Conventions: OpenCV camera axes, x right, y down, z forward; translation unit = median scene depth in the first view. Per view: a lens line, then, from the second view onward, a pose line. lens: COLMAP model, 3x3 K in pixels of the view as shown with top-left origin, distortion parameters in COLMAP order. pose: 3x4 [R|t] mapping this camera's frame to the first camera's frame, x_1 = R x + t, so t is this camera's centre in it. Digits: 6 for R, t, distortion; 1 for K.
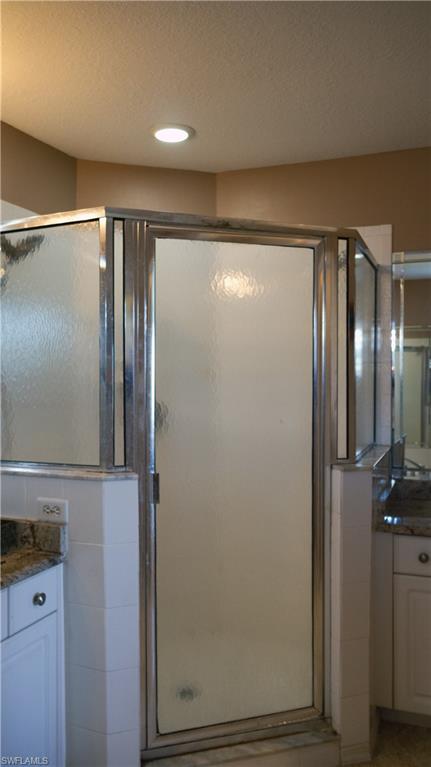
lens RADIAL K [[621.5, 0, 215.5], [0, 621.5, 383.5], [0, 0, 1]] dist [-0.007316, 0.008623]
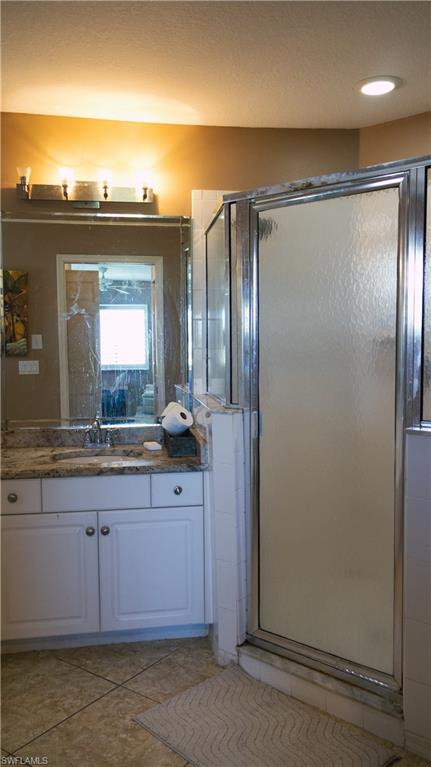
lens RADIAL K [[621.5, 0, 215.5], [0, 621.5, 383.5], [0, 0, 1]] dist [-0.007316, 0.008623]
pose [[0.536272, 0.064615, -0.841568, 0.830396], [-0.005263, 0.997302, 0.073218, 0.000454], [0.844029, -0.034836, 0.535166, 0.287519]]
